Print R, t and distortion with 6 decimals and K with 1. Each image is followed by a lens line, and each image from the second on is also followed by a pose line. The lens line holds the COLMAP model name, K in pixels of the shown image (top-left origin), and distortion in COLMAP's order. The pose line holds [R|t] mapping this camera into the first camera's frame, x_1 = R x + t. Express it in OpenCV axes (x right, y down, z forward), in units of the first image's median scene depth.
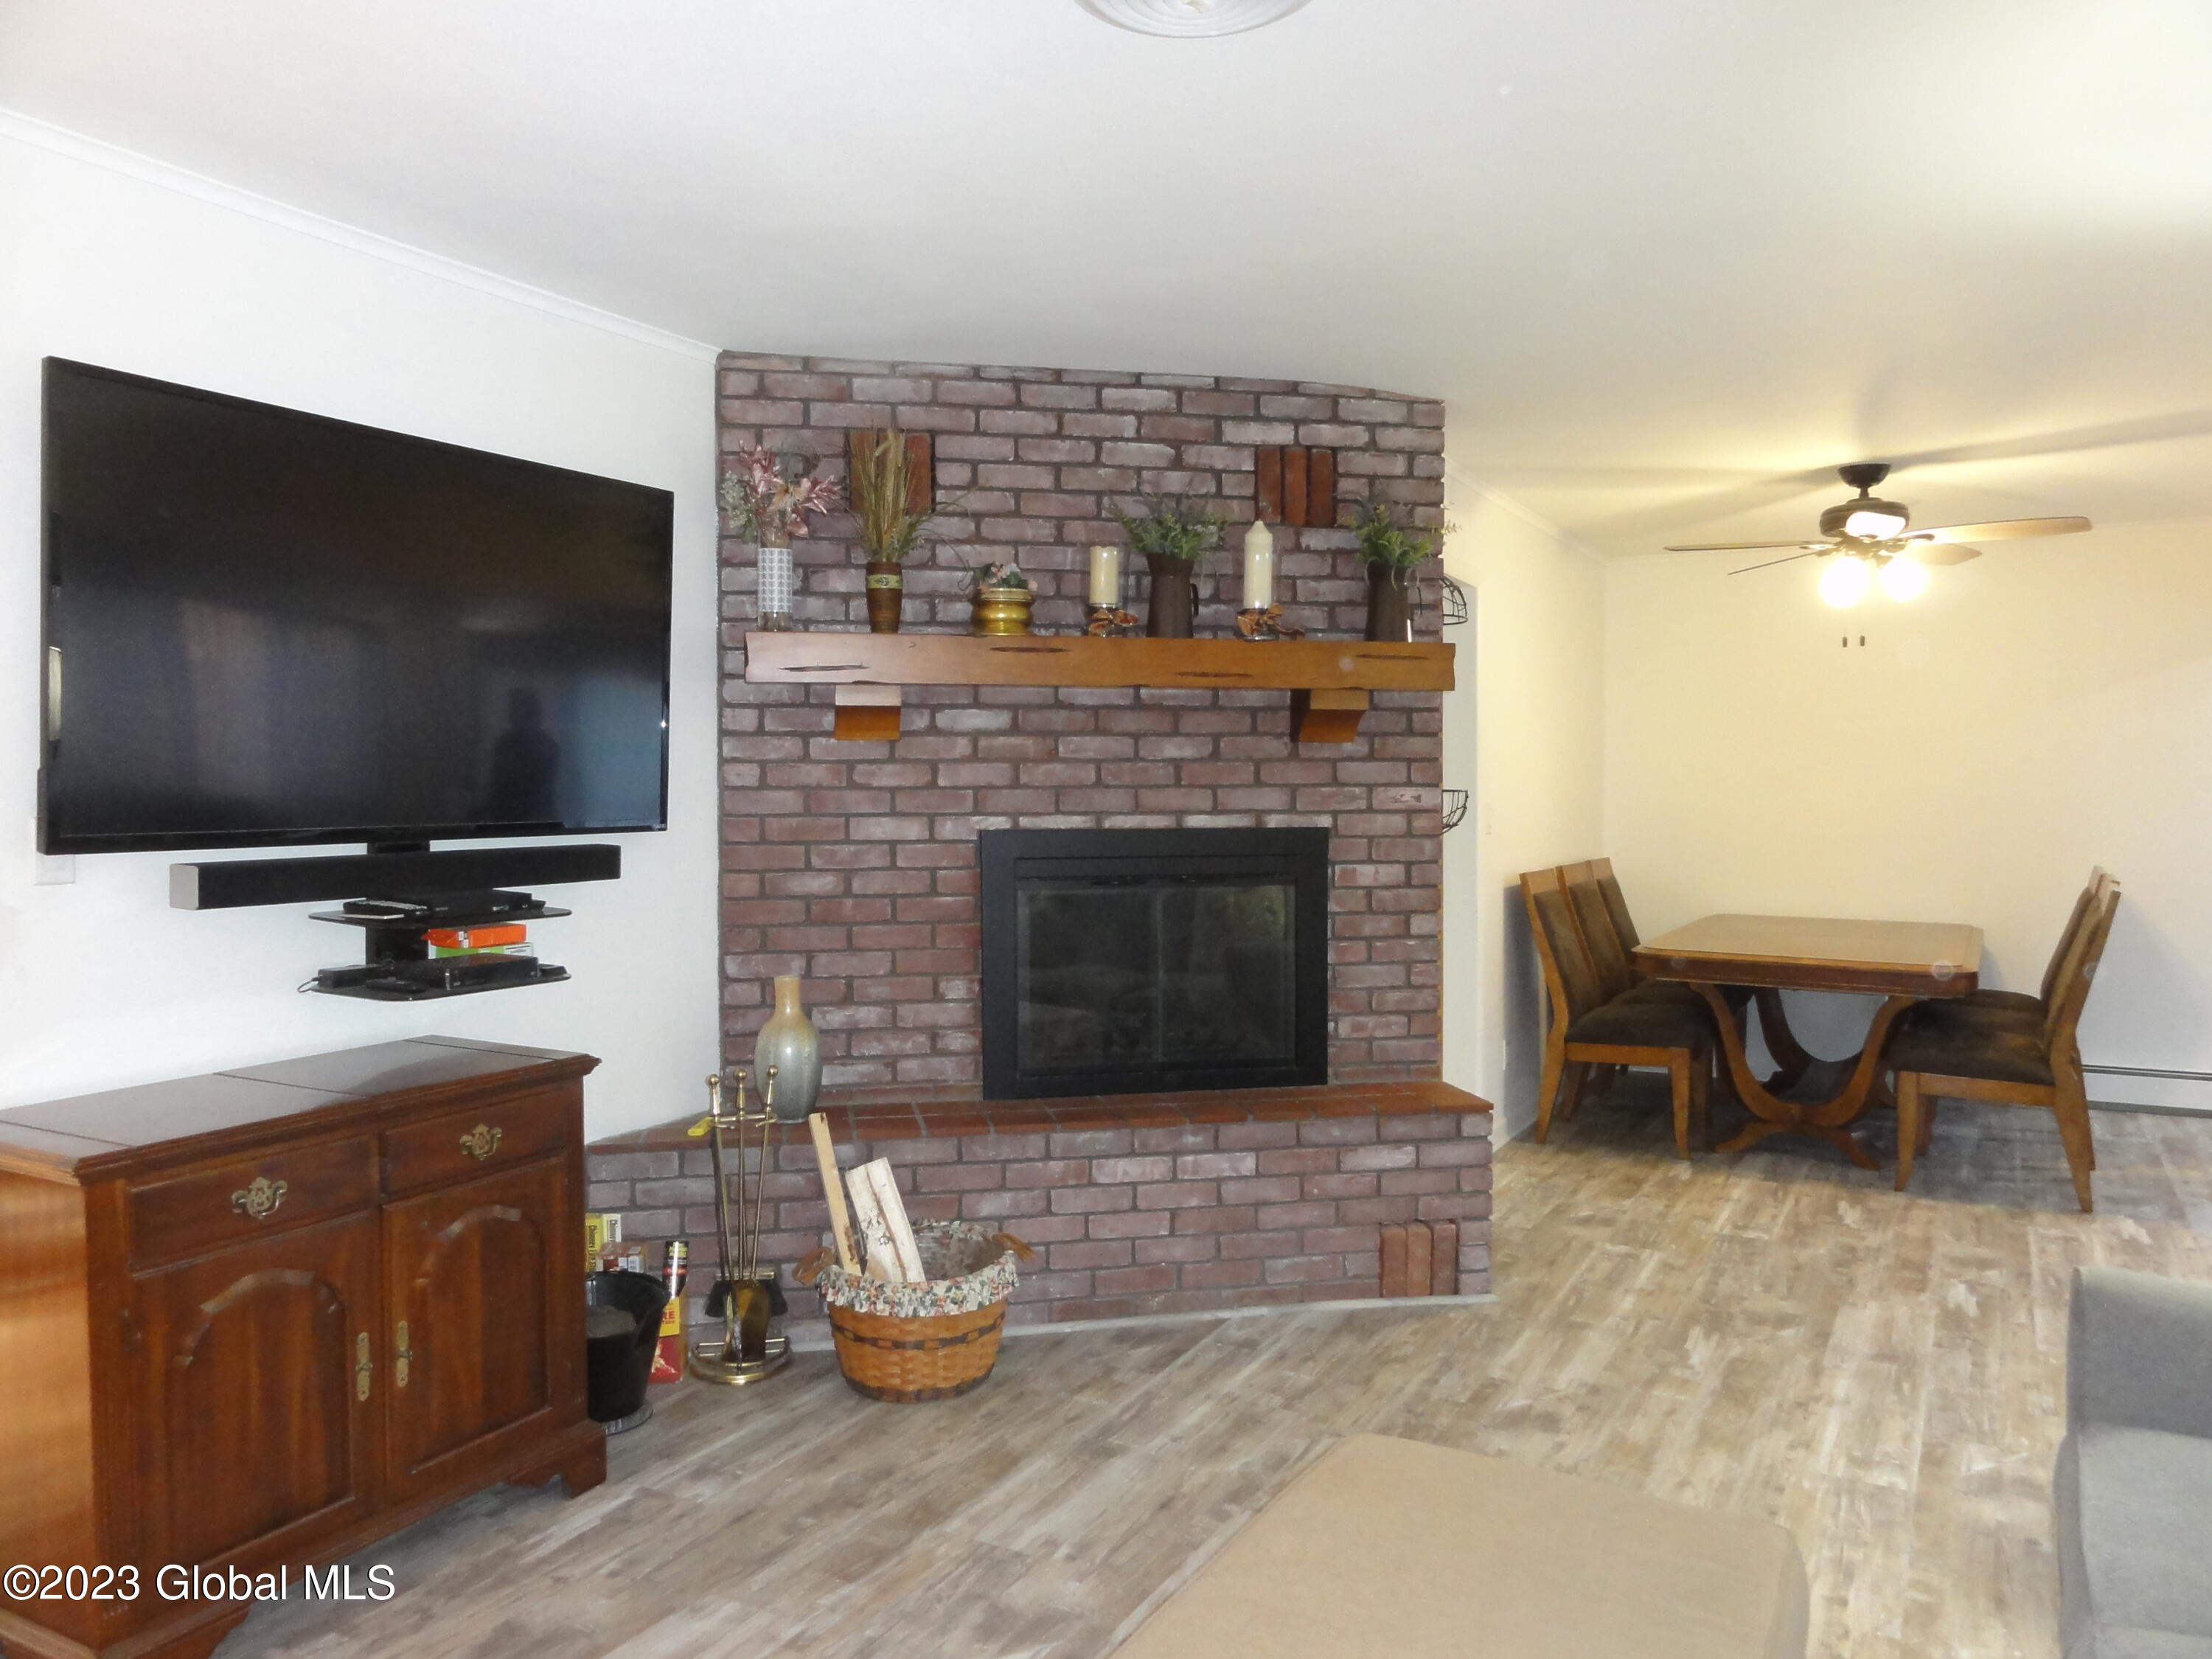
lens RADIAL K [[1572.1, 0, 1111.8], [0, 1572.1, 838.7], [0, 0, 1]] dist [0.000921, 0.003618]
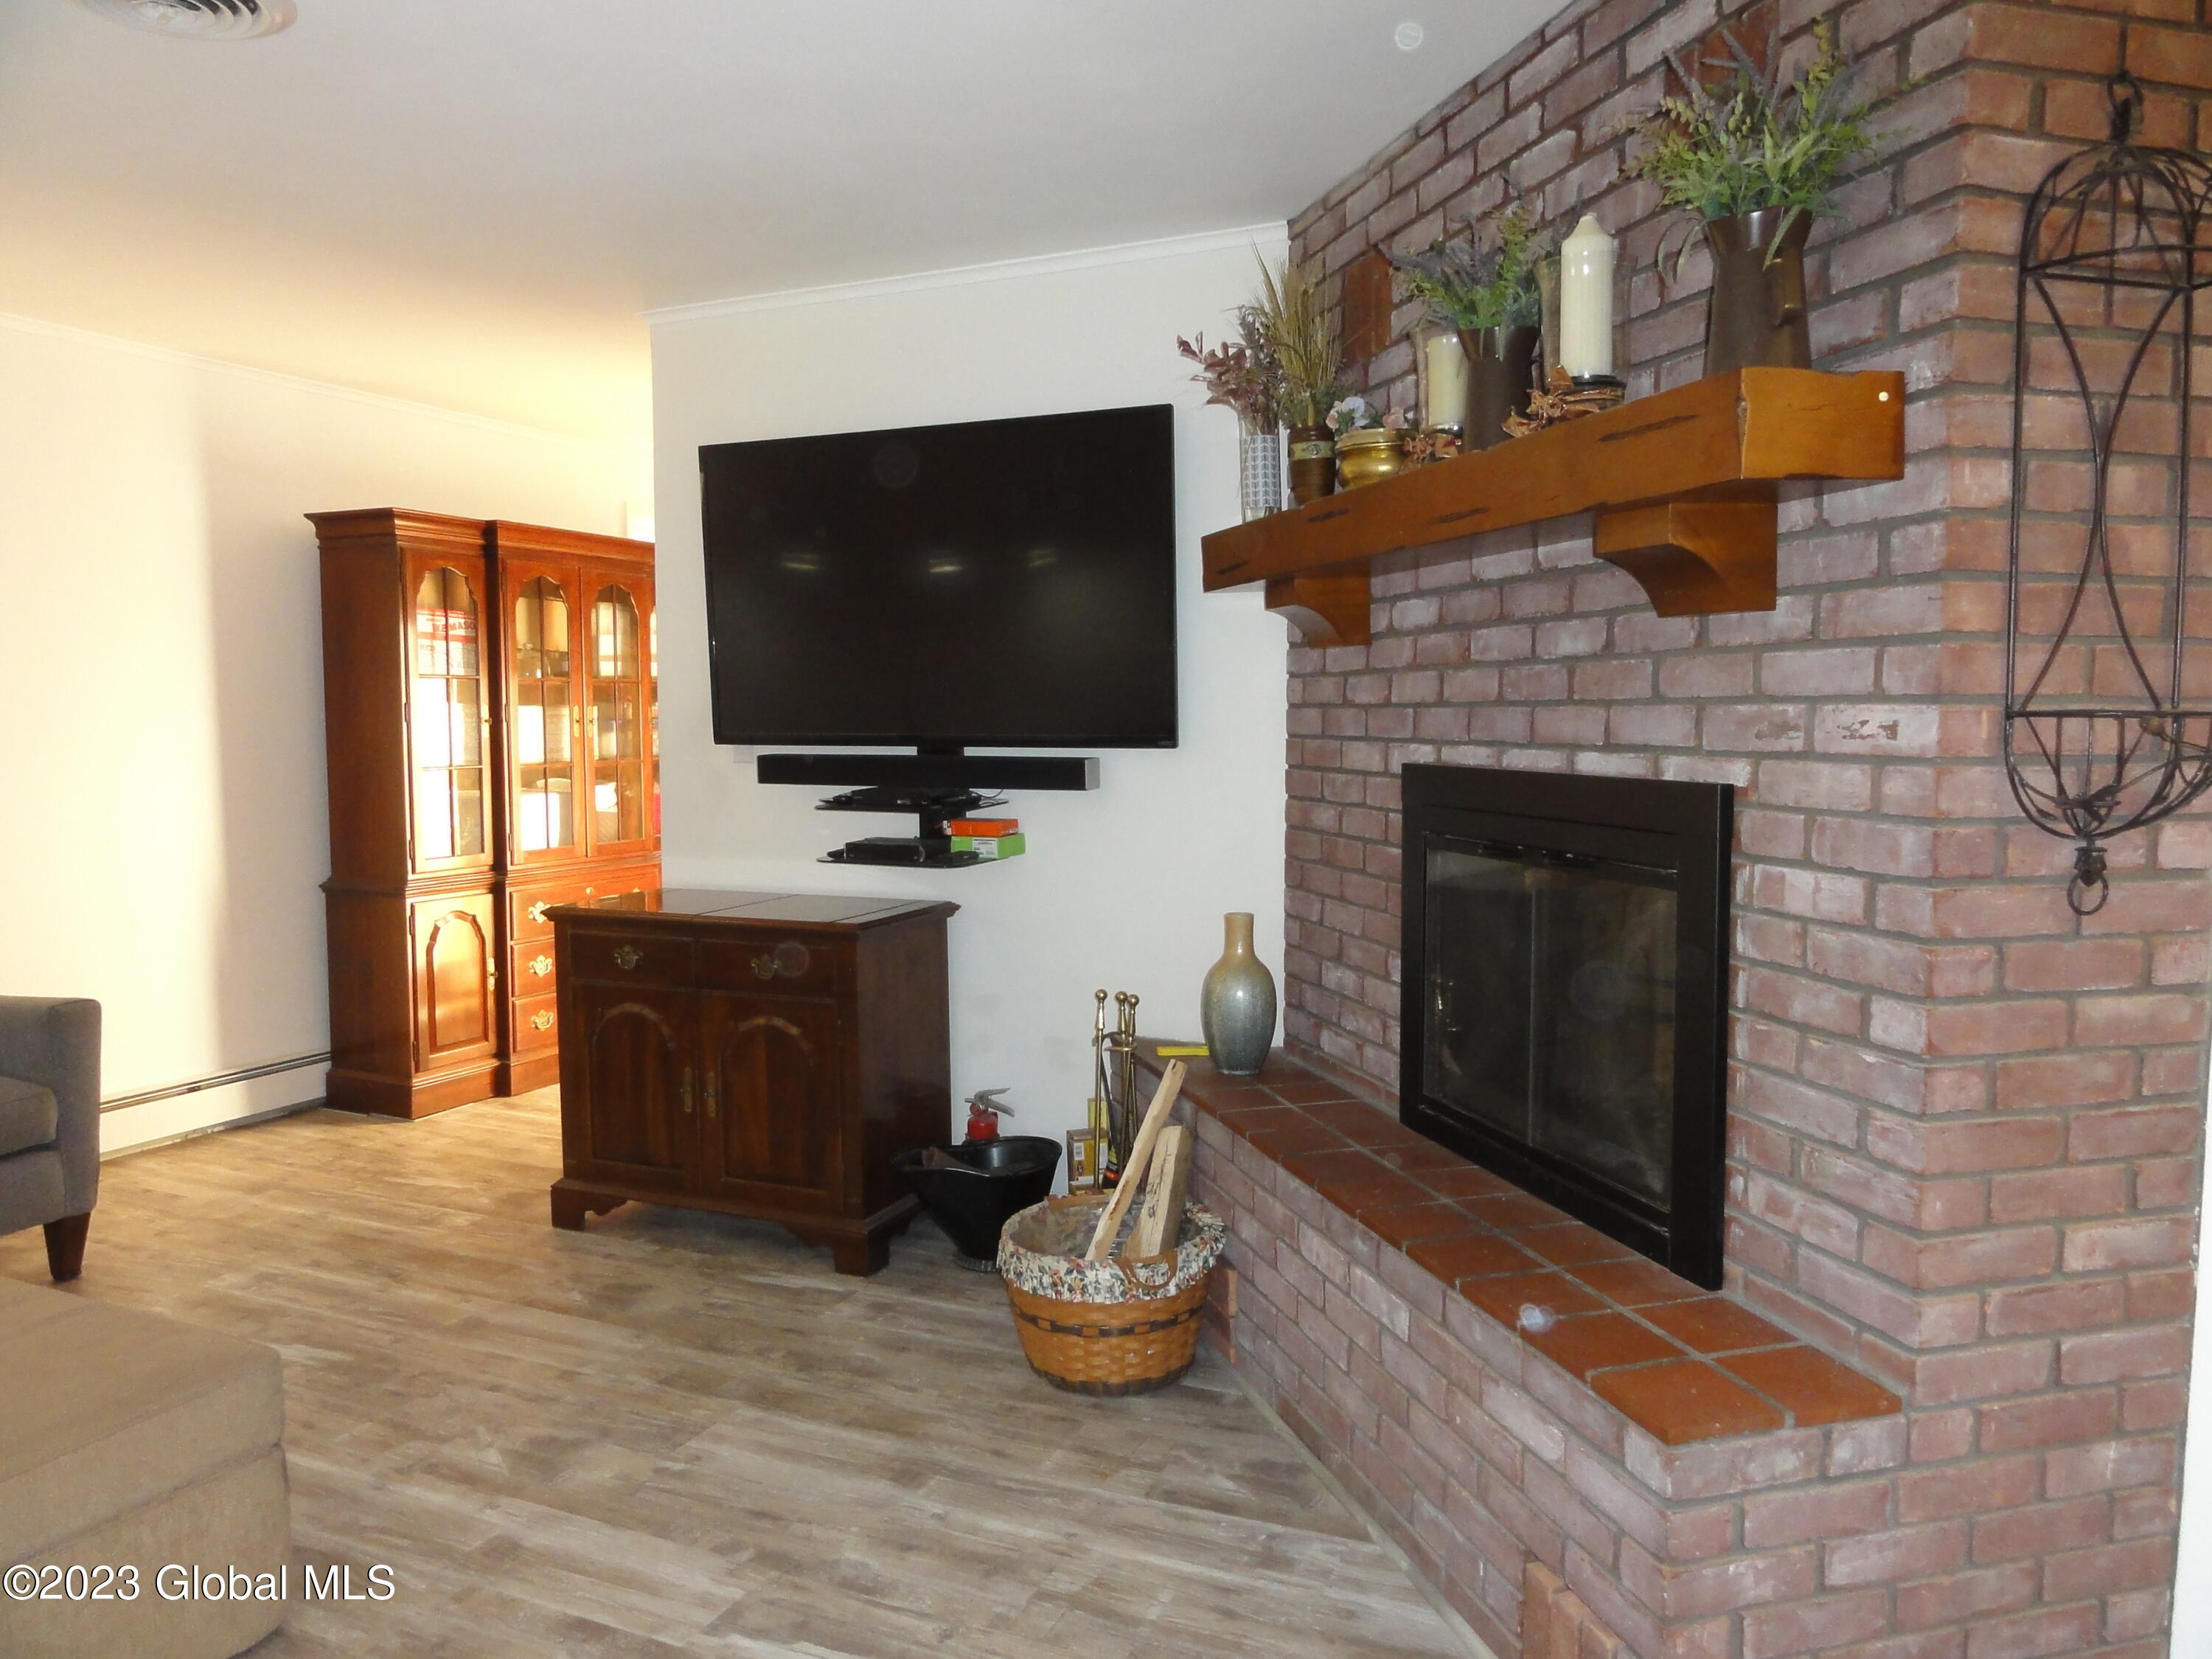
lens RADIAL K [[1572.1, 0, 1111.8], [0, 1572.1, 838.7], [0, 0, 1]] dist [0.000921, 0.003618]
pose [[0.080621, 0.083501, -0.993241, 0.628956], [-0.035934, 0.996080, 0.080823, -0.023955], [0.996097, 0.029175, 0.083305, 0.778790]]
